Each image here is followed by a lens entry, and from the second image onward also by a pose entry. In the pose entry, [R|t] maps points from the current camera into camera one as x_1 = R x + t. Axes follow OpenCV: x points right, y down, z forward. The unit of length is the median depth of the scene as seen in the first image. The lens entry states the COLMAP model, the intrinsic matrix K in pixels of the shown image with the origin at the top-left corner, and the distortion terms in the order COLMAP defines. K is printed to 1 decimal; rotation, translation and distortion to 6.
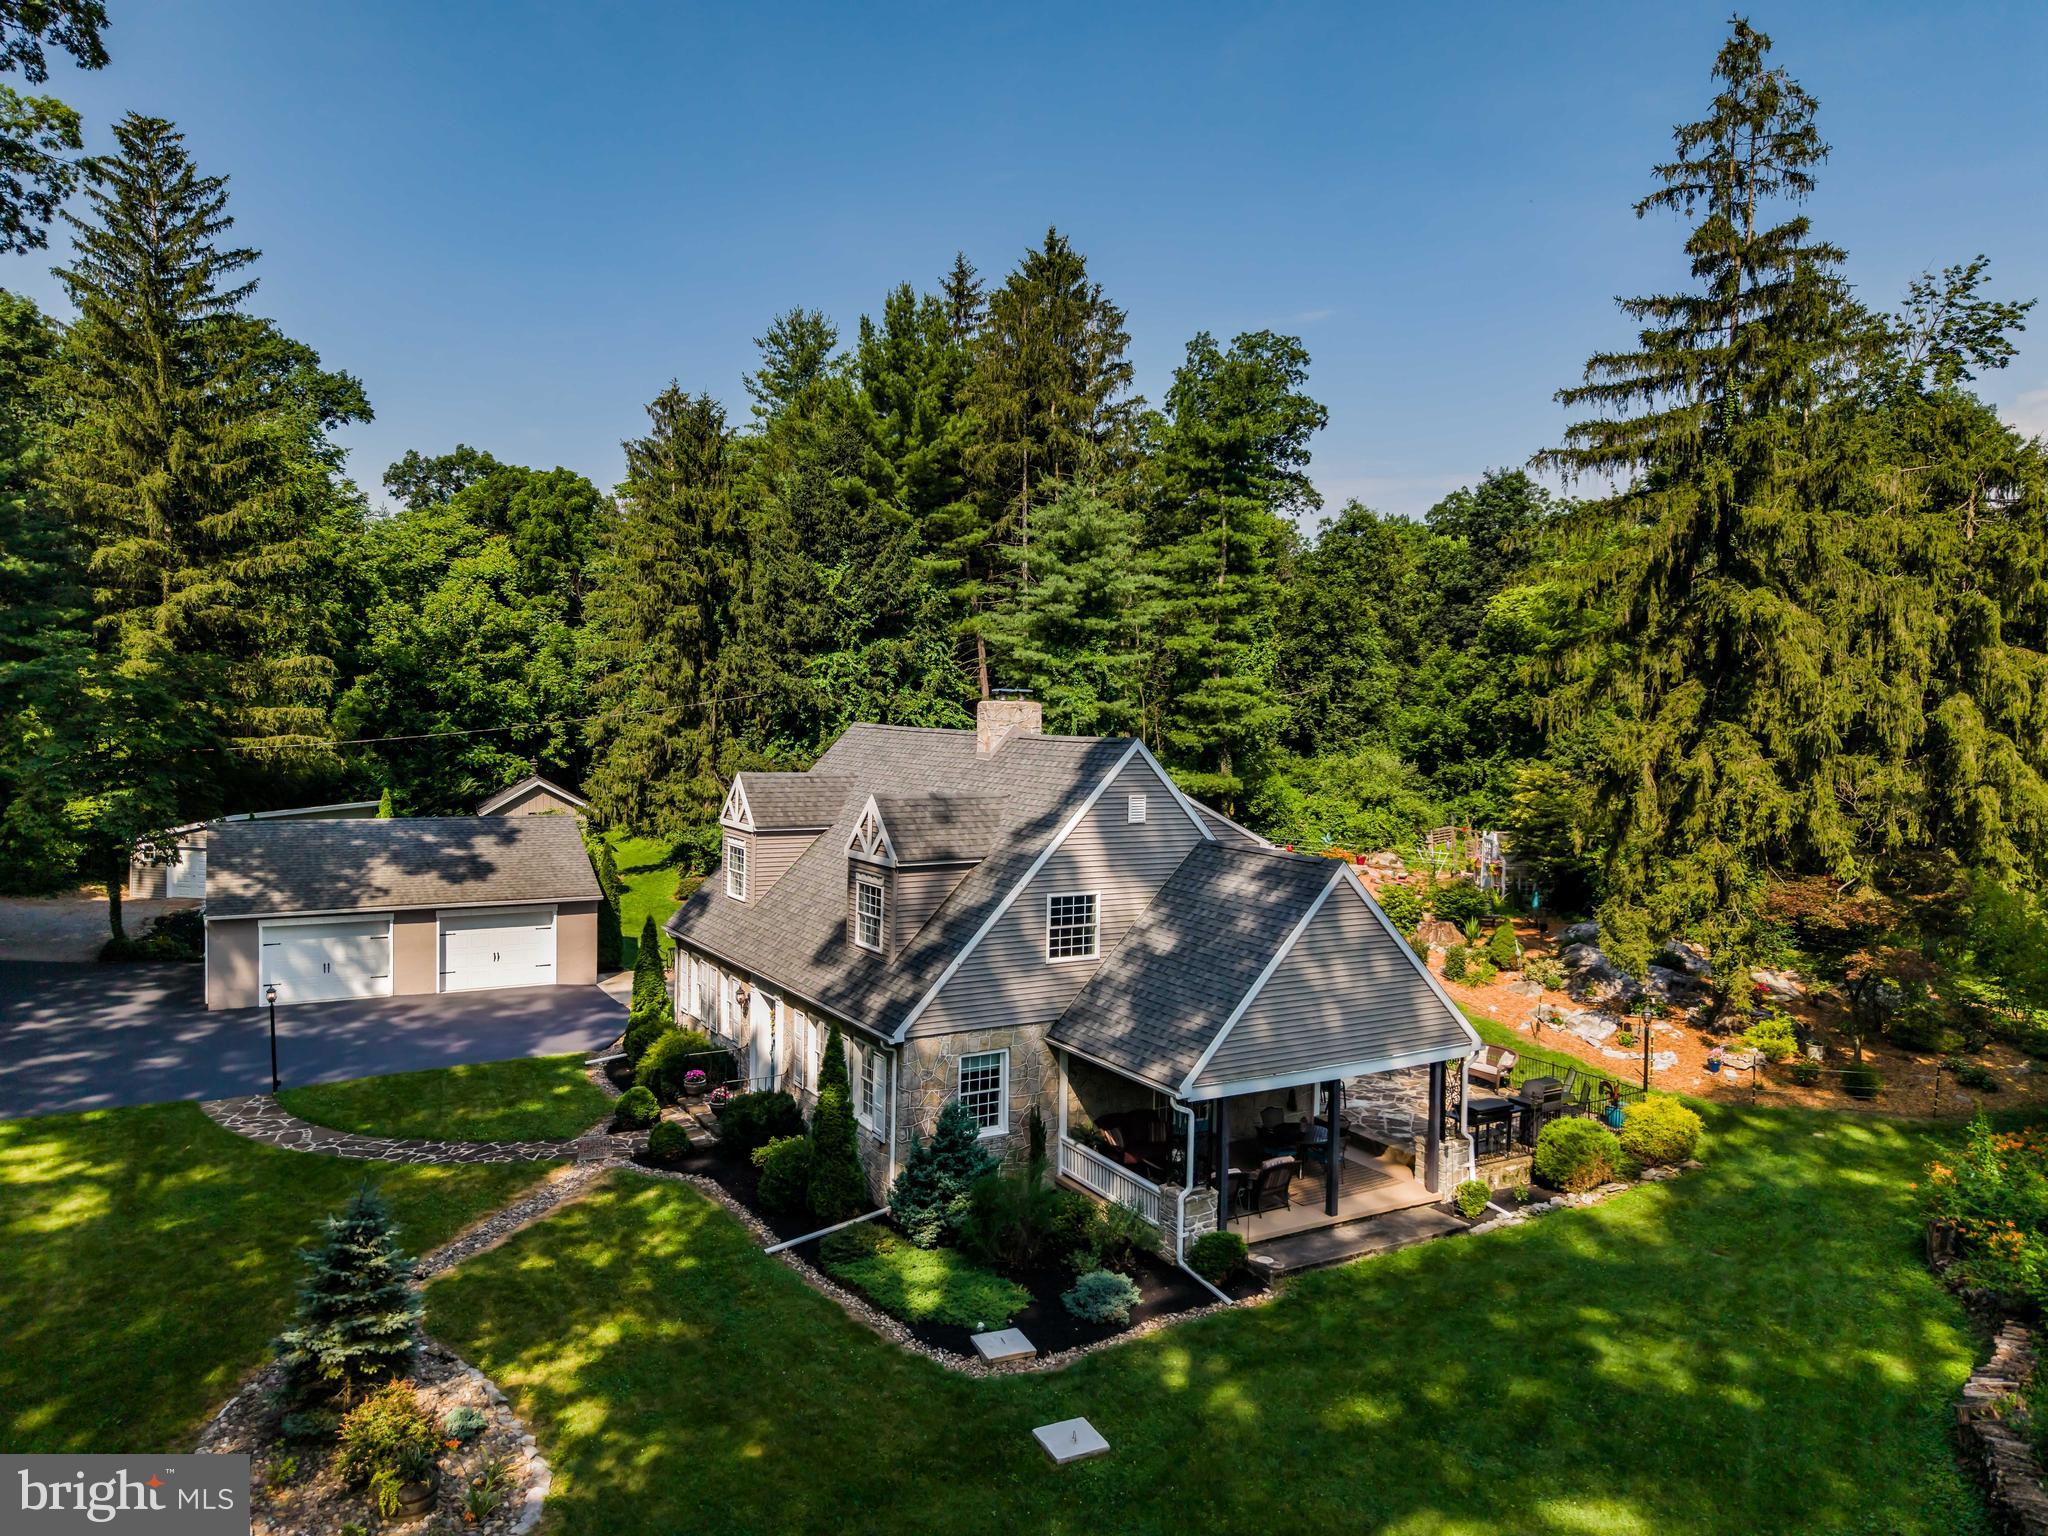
lens RADIAL K [[1409.7, 0, 1024.0], [0, 1409.7, 768.0], [0, 0, 1]] dist [0.018660, -0.037751]
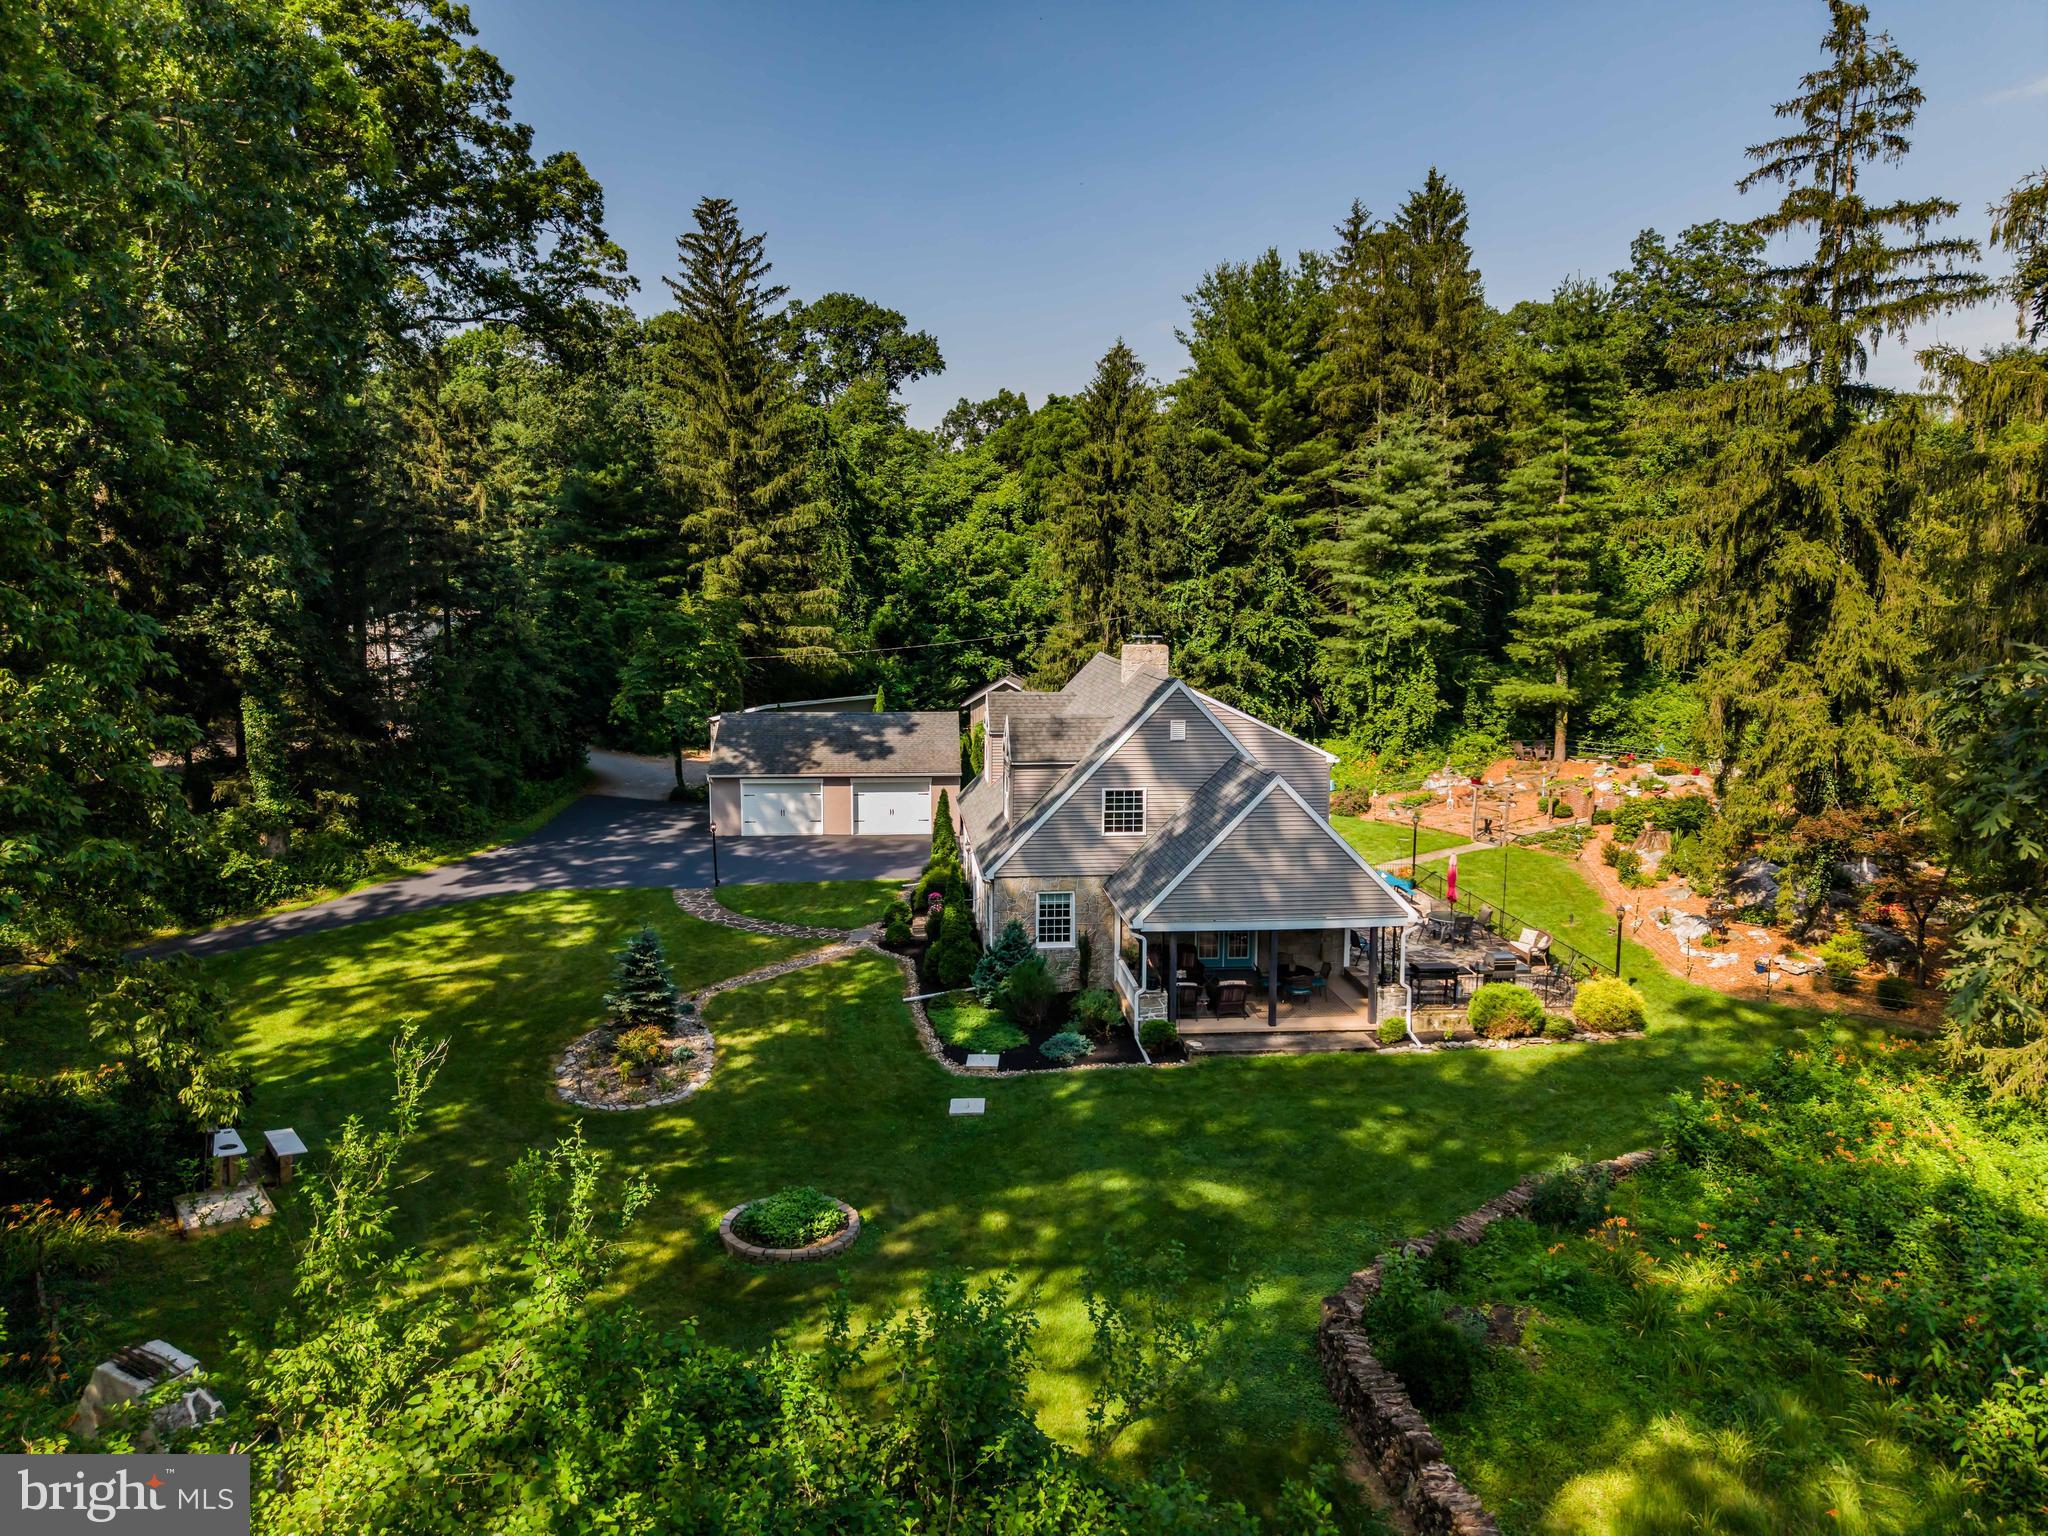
lens RADIAL K [[1409.7, 0, 1024.0], [0, 1409.7, 768.0], [0, 0, 1]] dist [0.018660, -0.037751]
pose [[0.899213, 0.042029, -0.435488, 0.266225], [-0.005741, 0.996423, 0.084312, -0.022306], [0.437474, -0.073314, 0.896237, -0.144855]]
